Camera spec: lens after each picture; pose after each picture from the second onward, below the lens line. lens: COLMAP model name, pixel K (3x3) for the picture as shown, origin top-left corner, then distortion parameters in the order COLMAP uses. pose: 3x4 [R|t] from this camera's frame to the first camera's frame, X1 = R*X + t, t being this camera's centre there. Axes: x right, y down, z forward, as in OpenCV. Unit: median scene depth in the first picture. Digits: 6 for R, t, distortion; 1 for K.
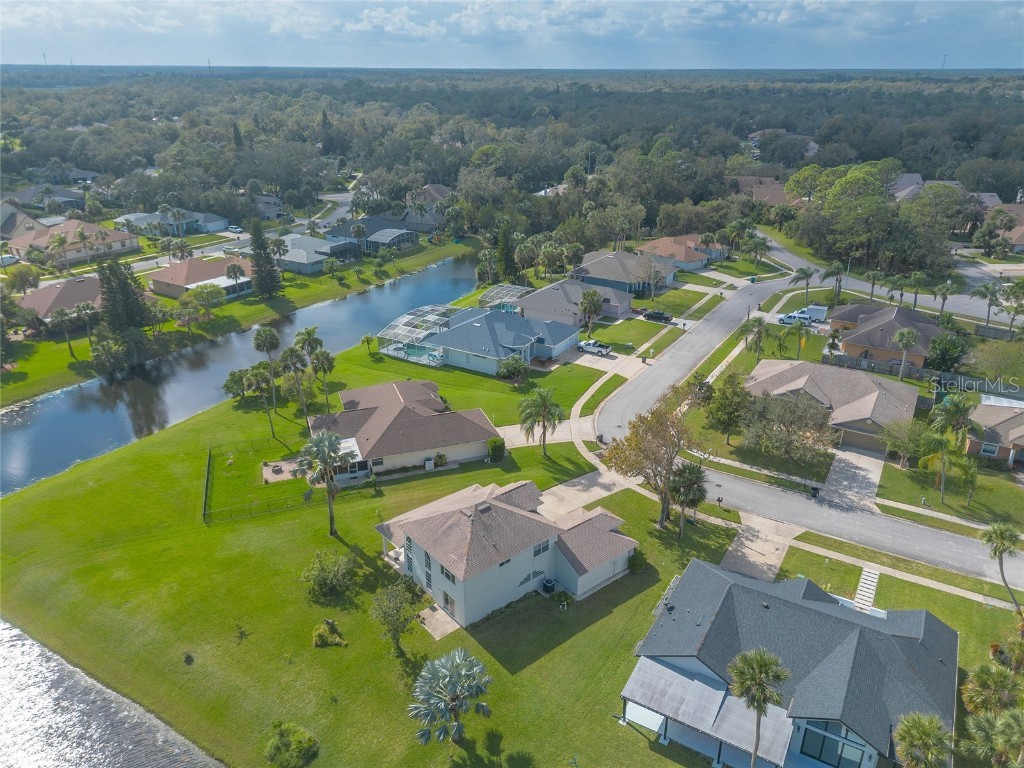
lens RADIAL K [[731.2, 0, 512.0], [0, 731.2, 384.0], [0, 0, 1]] dist [0.061477, -0.050399]
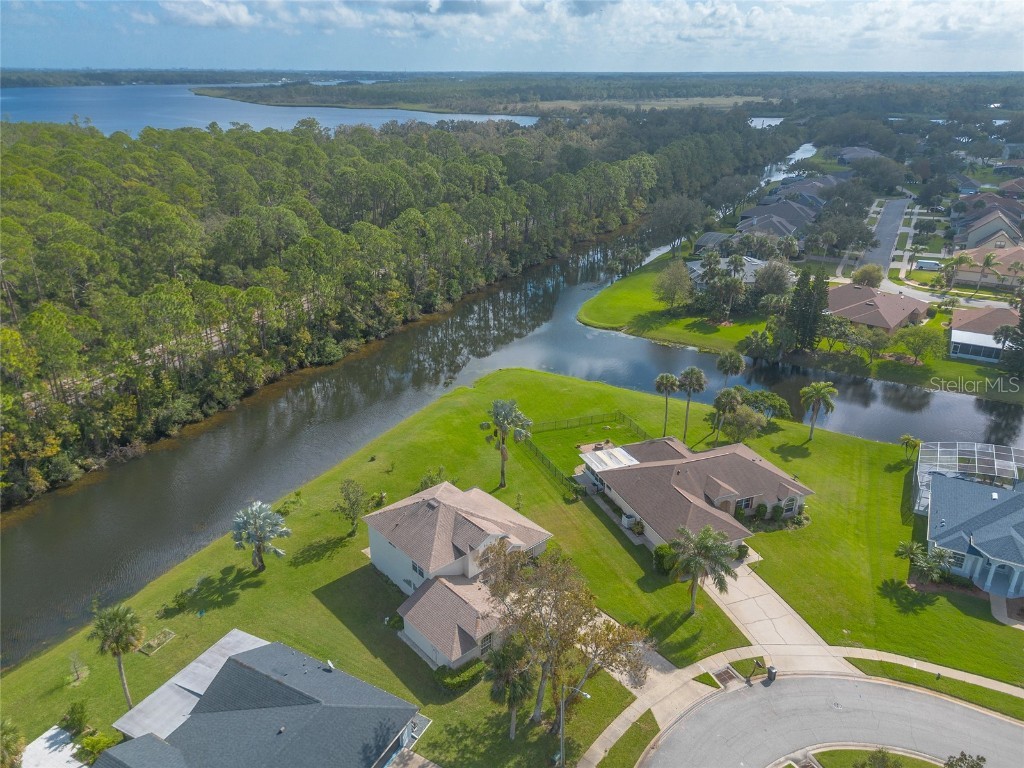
lens RADIAL K [[726.5, 0, 509.0], [0, 726.5, 381.2], [0, 0, 1]] dist [0.054414, -0.039363]
pose [[0.037503, 0.386667, -0.921456, 0.490059], [-0.396781, 0.852063, 0.341399, -0.219236], [0.917147, 0.352813, 0.185377, 0.469538]]
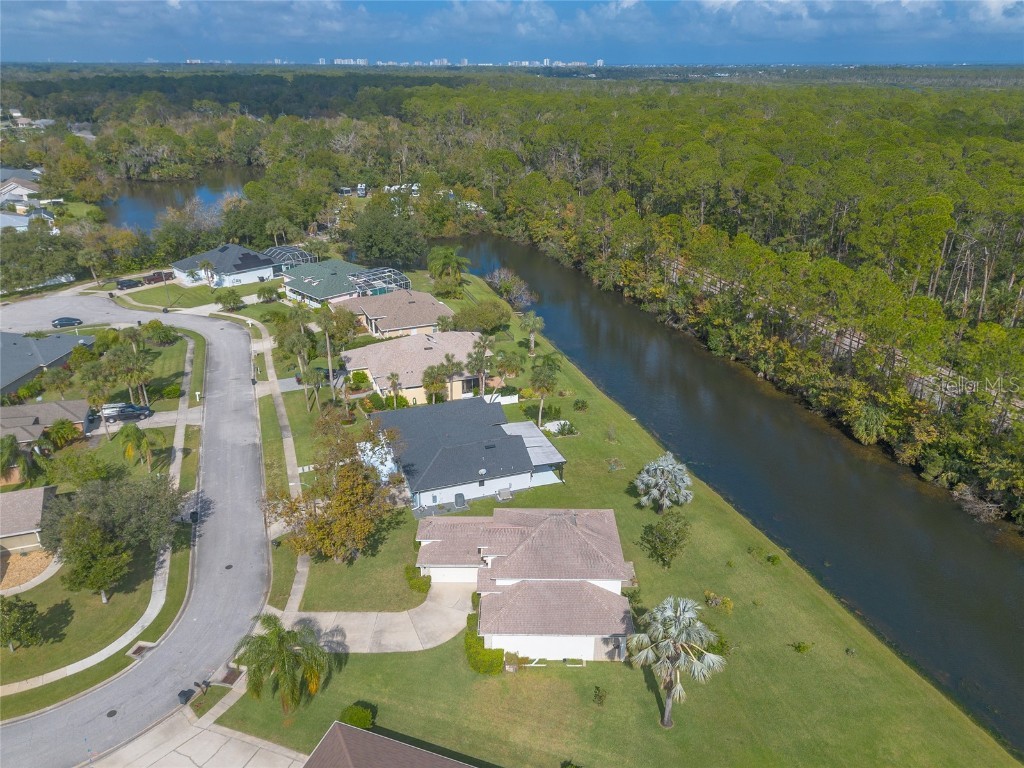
lens RADIAL K [[731.2, 0, 512.0], [0, 731.2, 384.0], [0, 0, 1]] dist [0.061477, -0.050399]
pose [[-0.766108, -0.259111, 0.588167, -0.298953], [0.250649, 0.722223, 0.644647, -0.347532], [-0.591822, 0.641293, -0.488355, 0.787398]]
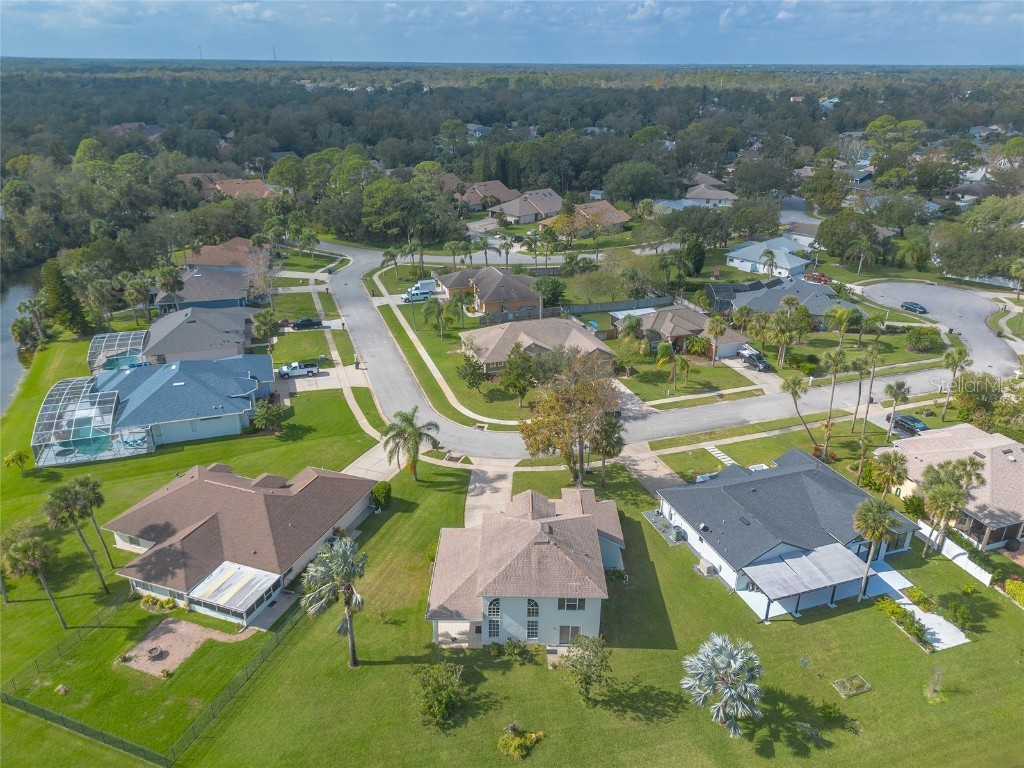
lens RADIAL K [[724.5, 0, 510.8], [0, 724.5, 383.3], [0, 0, 1]] dist [0.078901, -0.082687]
pose [[0.643989, -0.306129, 0.701116, -0.378311], [0.296296, 0.944729, 0.140344, -0.088159], [-0.705328, 0.117358, 0.699100, 0.194120]]
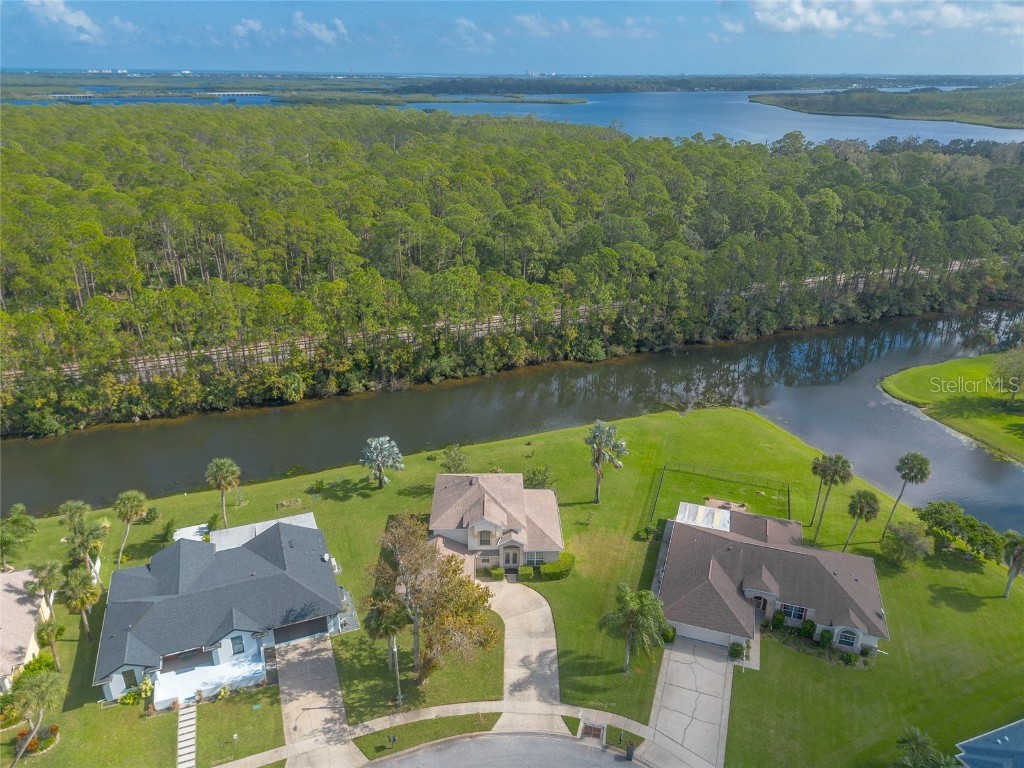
lens RADIAL K [[724.5, 0, 510.8], [0, 724.5, 383.3], [0, 0, 1]] dist [0.078901, -0.082687]
pose [[-0.615233, 0.301169, -0.728551, 0.438802], [-0.318744, 0.750216, 0.579291, -0.395183], [0.721035, 0.588620, -0.365562, 0.784914]]
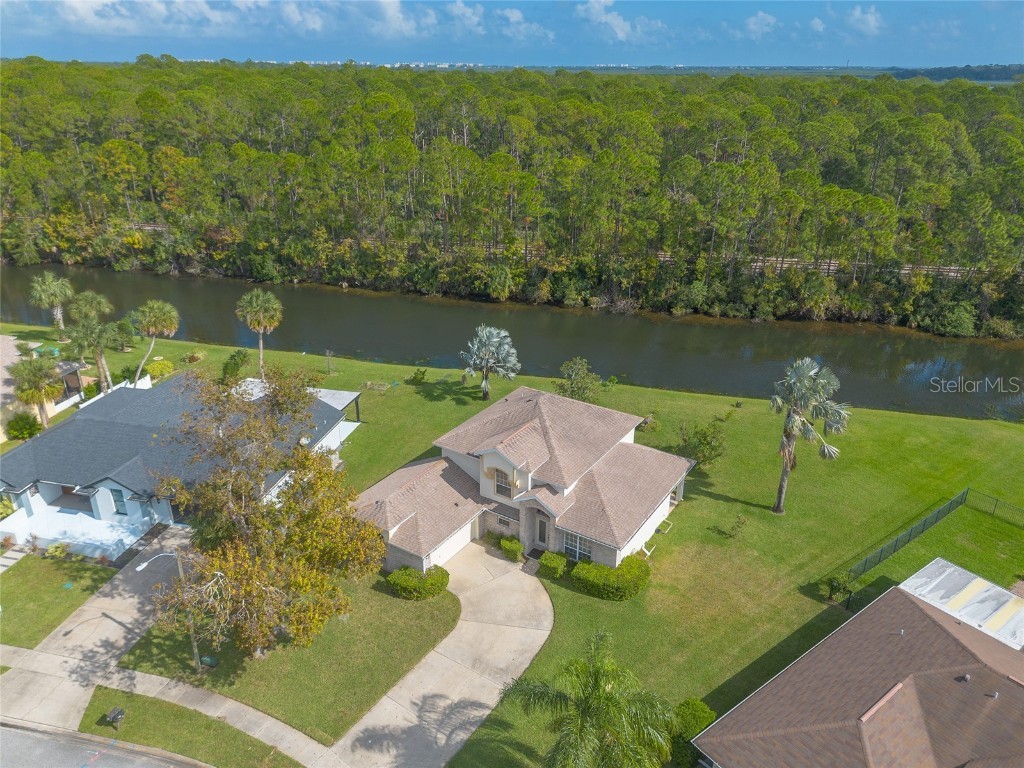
lens RADIAL K [[724.5, 0, 510.8], [0, 724.5, 383.3], [0, 0, 1]] dist [0.078901, -0.082687]
pose [[-0.952736, 0.111375, -0.282648, 0.112219], [-0.129335, 0.693156, 0.709089, -0.213012], [0.274894, 0.712131, -0.645989, 0.824732]]
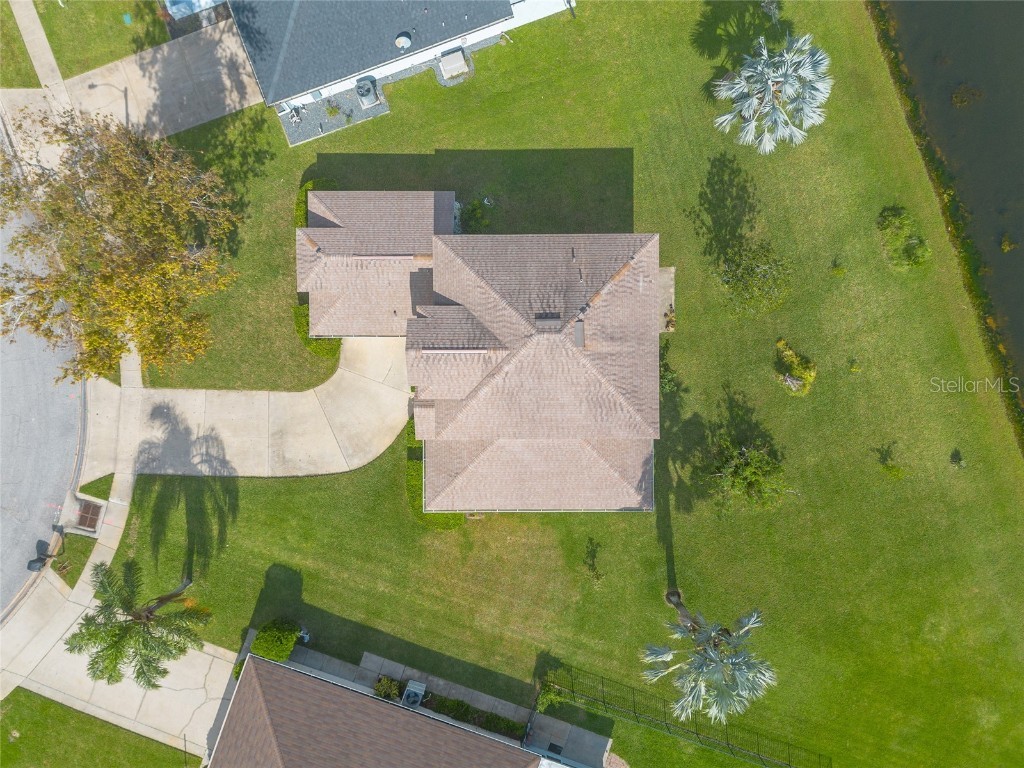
lens RADIAL K [[724.5, 0, 510.8], [0, 724.5, 383.3], [0, 0, 1]] dist [0.078901, -0.082687]
pose [[-0.776853, -0.629550, -0.012887, -0.021375], [0.236712, -0.310941, 0.920480, -0.189945], [-0.583496, 0.712027, 0.390578, 0.469597]]
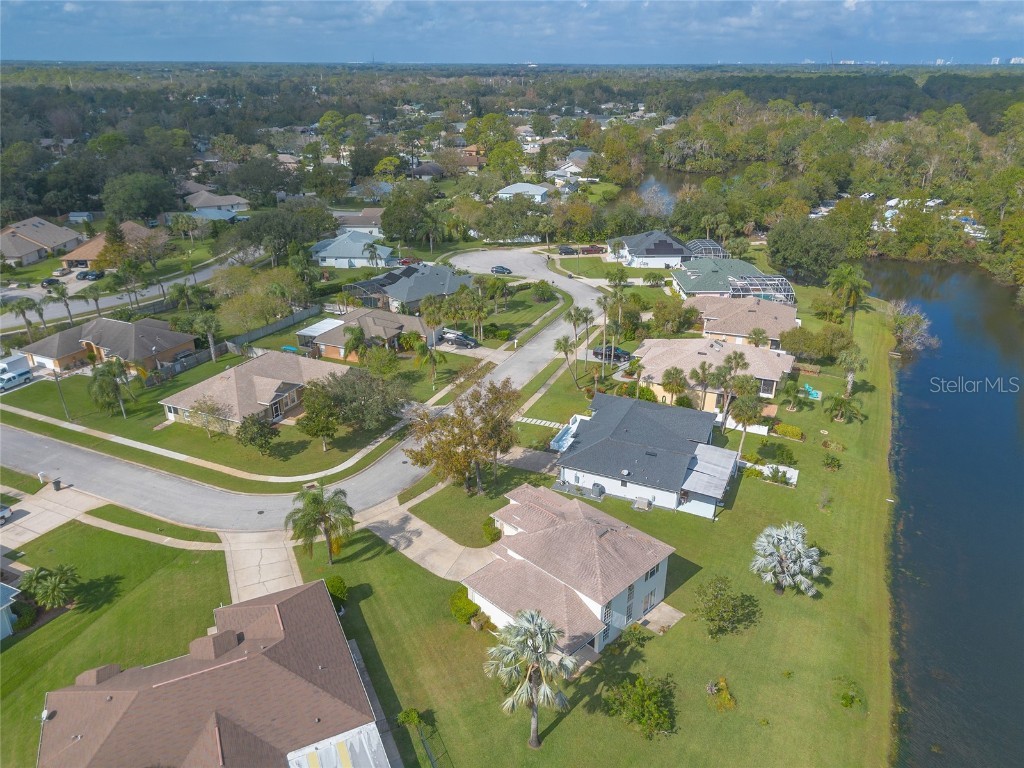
lens RADIAL K [[732.3, 0, 512.0], [0, 732.3, 384.0], [0, 0, 1]] dist [0.077699, -0.093373]
pose [[-0.104328, -0.399608, 0.910730, -0.475817], [0.387765, 0.826913, 0.407250, -0.237931], [-0.915835, 0.395637, 0.068684, 0.535573]]
